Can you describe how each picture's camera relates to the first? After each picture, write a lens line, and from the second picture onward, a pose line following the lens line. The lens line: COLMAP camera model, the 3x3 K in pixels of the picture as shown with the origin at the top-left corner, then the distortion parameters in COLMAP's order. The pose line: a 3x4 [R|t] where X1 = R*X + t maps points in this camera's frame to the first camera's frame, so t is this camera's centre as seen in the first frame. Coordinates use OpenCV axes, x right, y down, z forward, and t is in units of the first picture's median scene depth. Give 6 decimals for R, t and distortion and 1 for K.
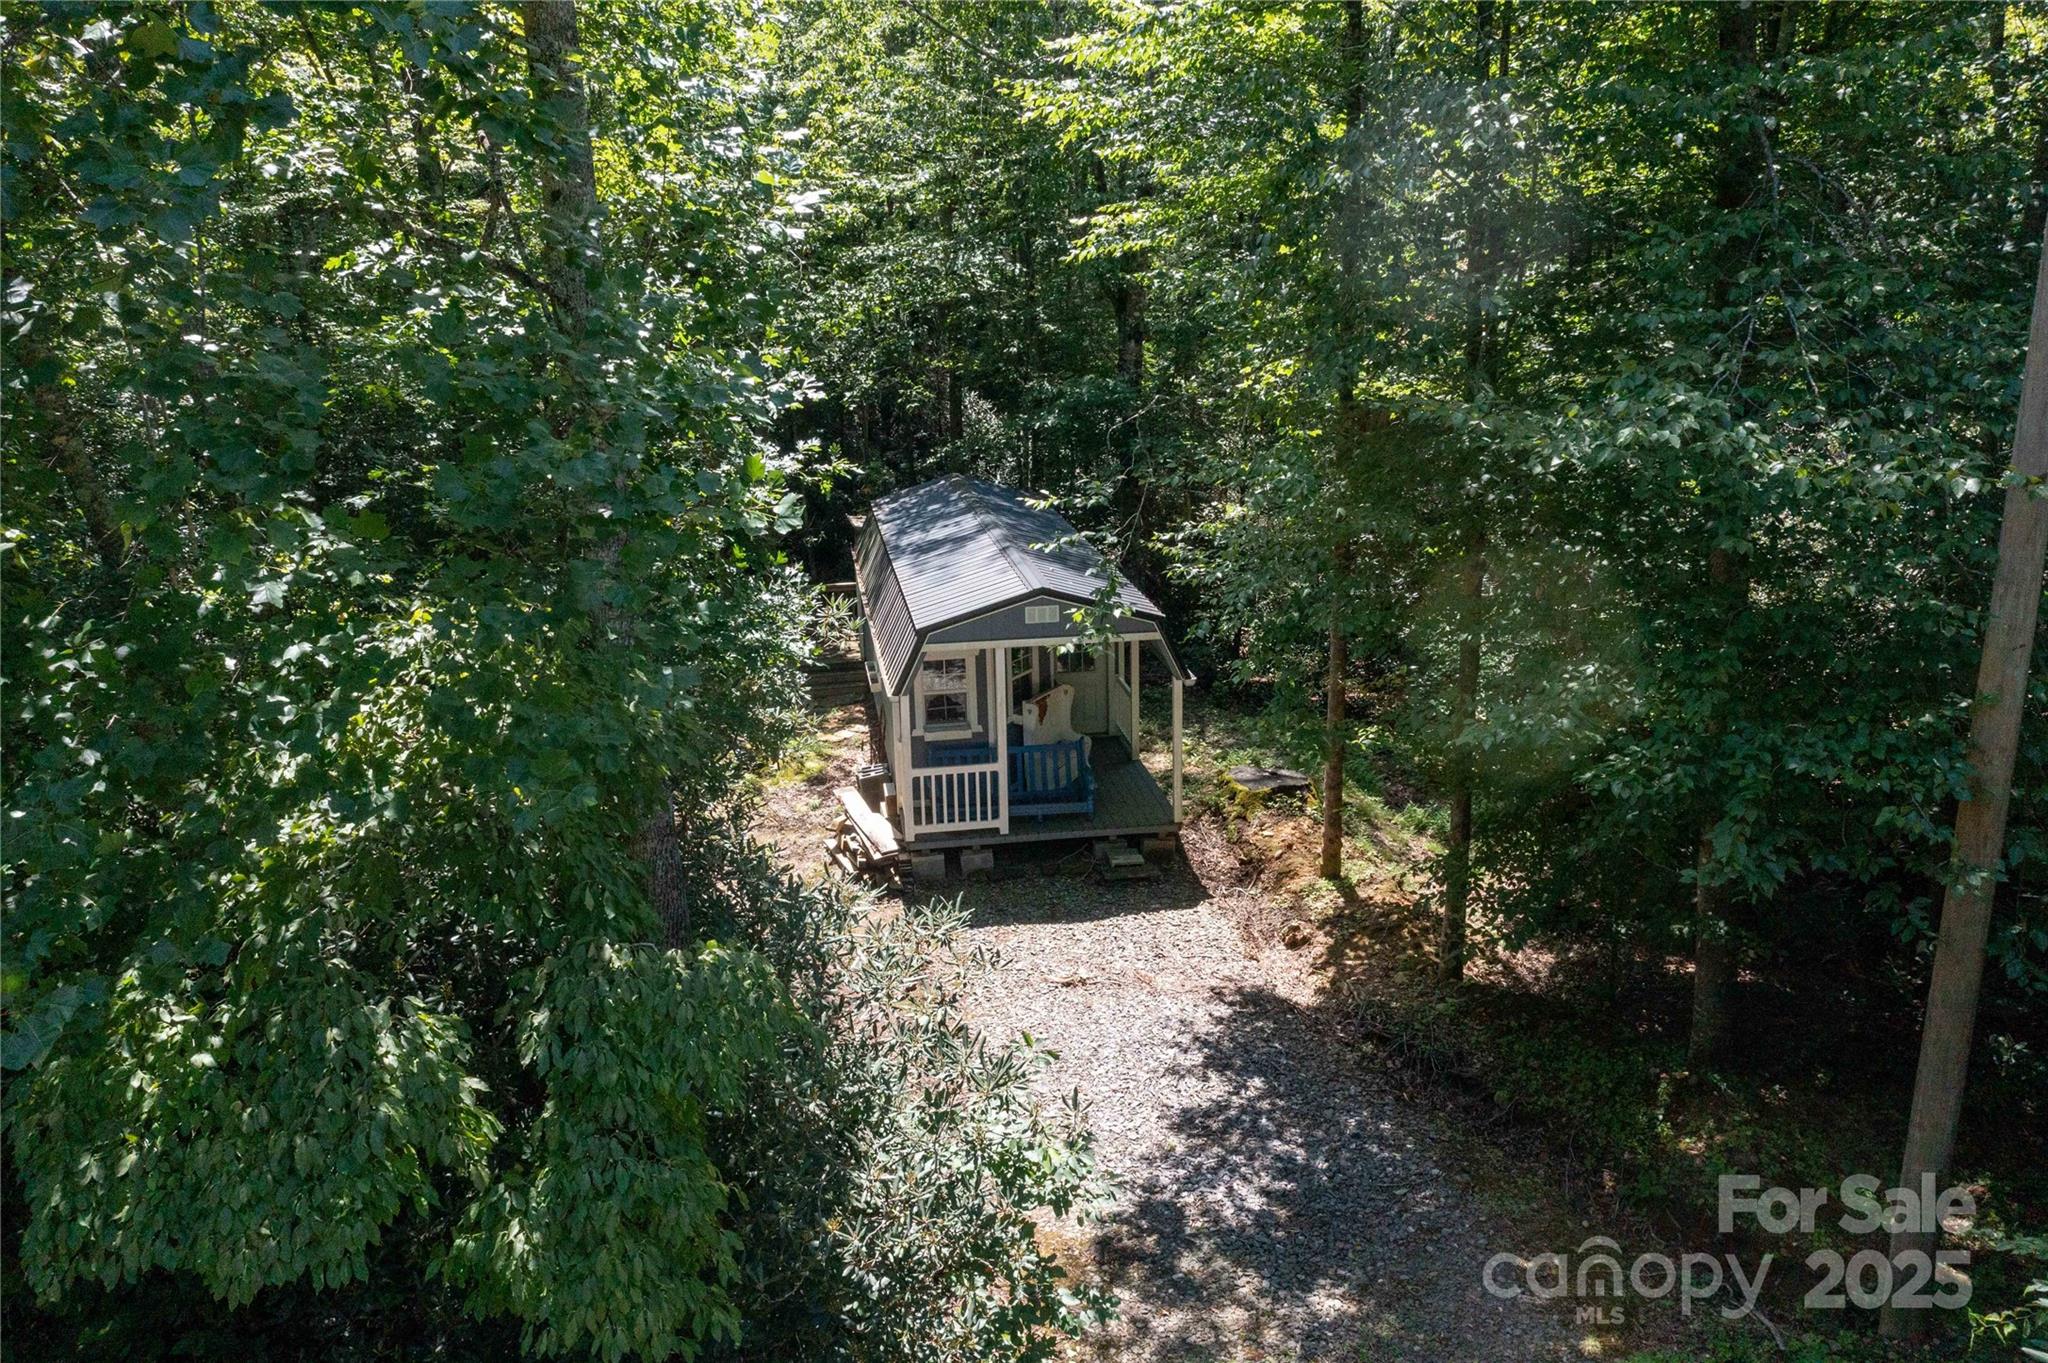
lens RADIAL K [[1665.1, 0, 993.4], [0, 1665.1, 691.8], [0, 0, 1]] dist [-0.013400, 0.003314]
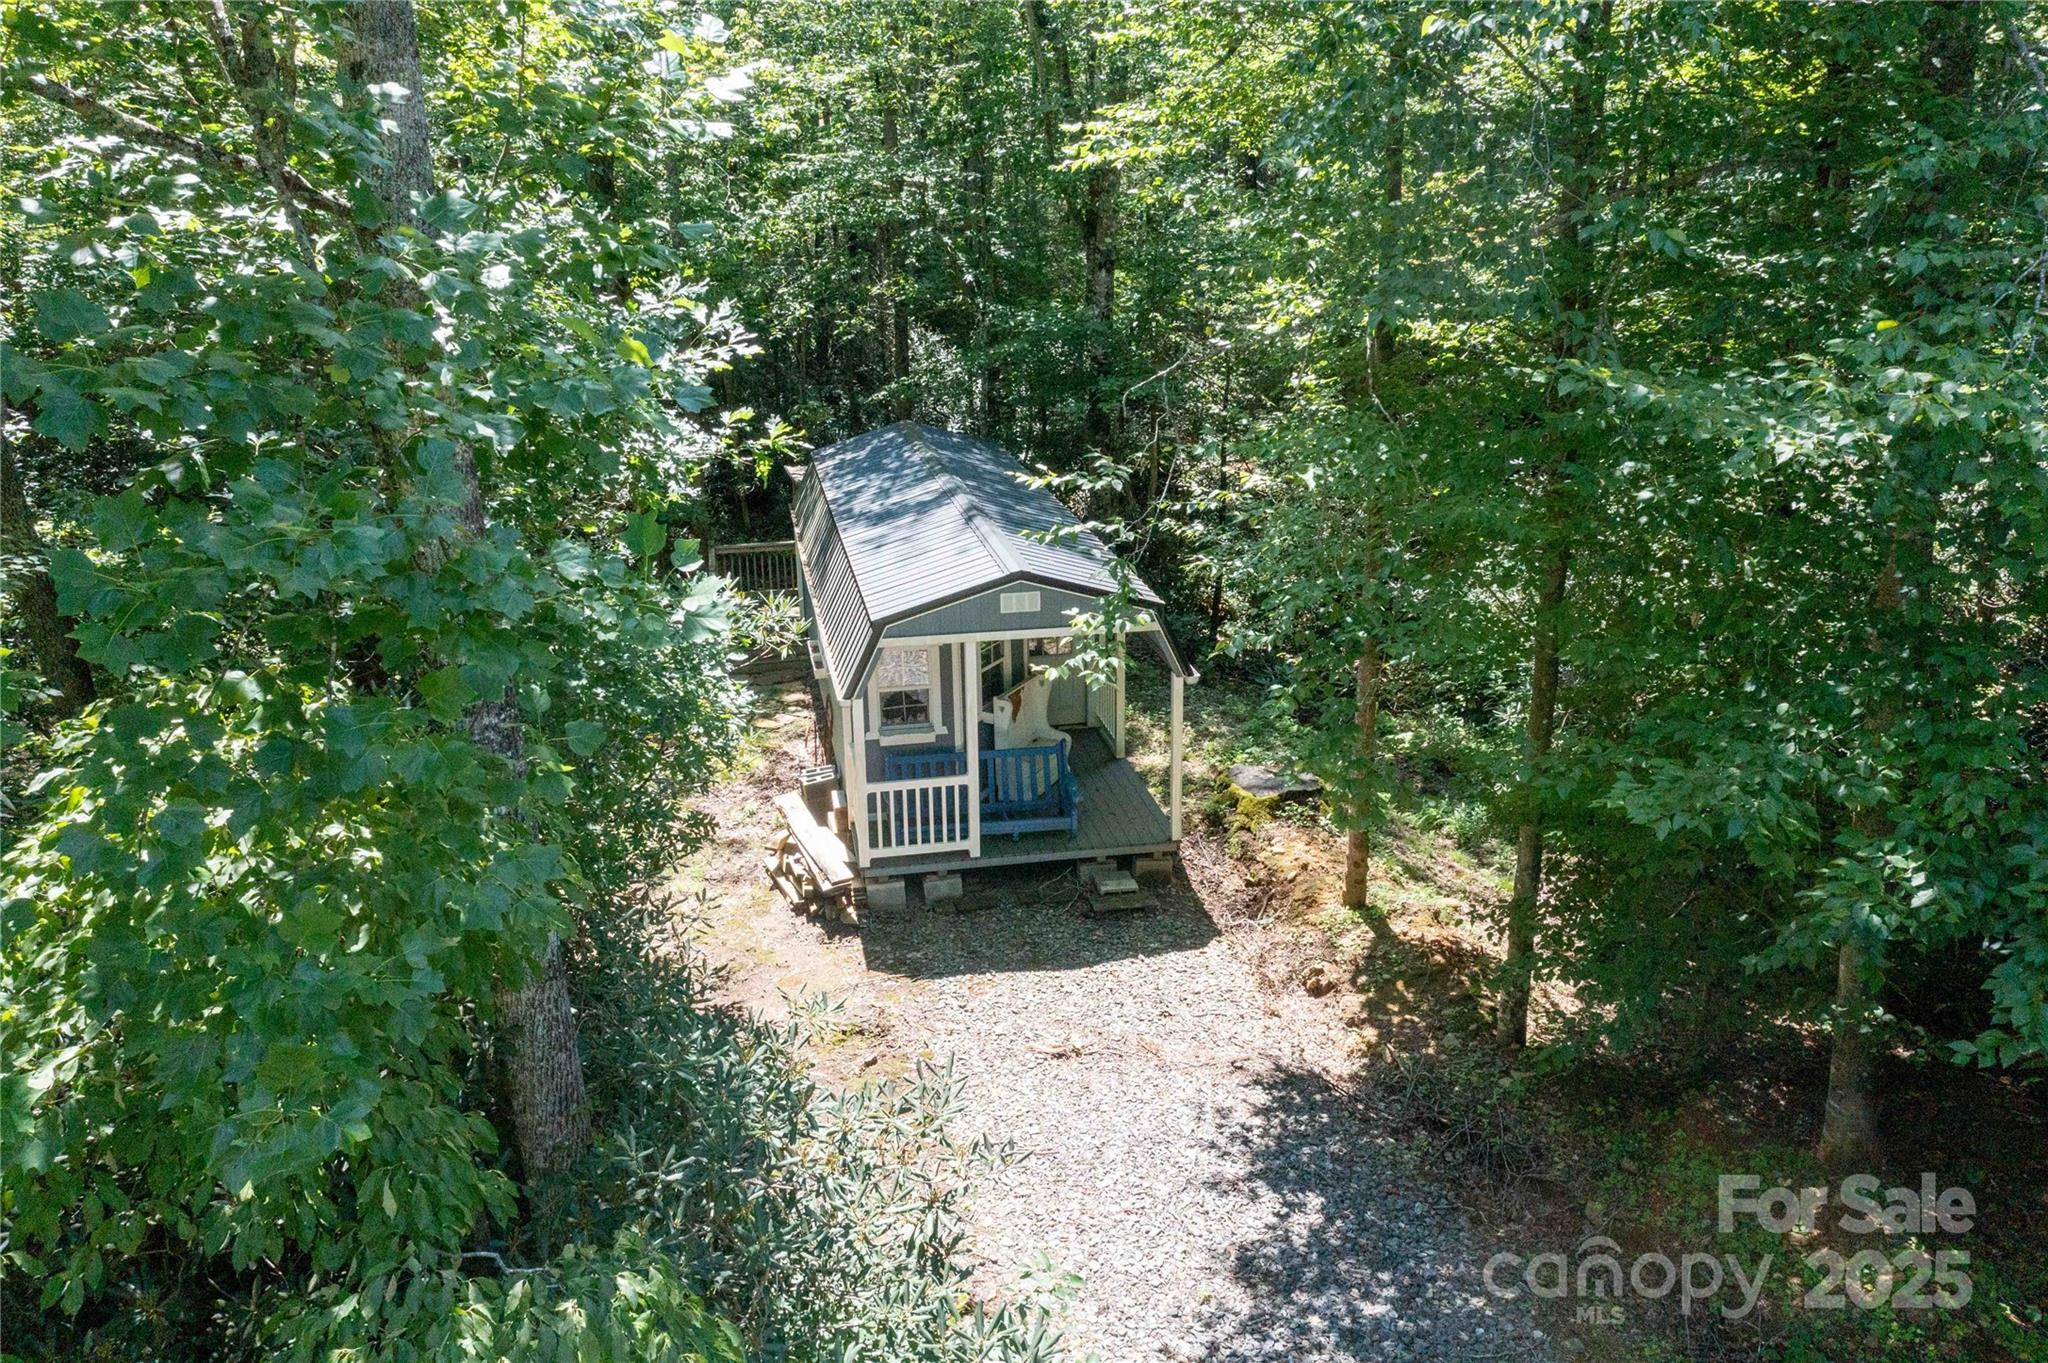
lens RADIAL K [[1632.5, 0, 1006.0], [0, 1632.5, 691.2], [0, 0, 1]] dist [-0.002869, 0.005236]
pose [[0.998816, -0.004999, 0.048391, -0.018017], [0.002612, 0.998782, 0.049262, -0.041278], [-0.048578, -0.049077, 0.997613, 0.169489]]
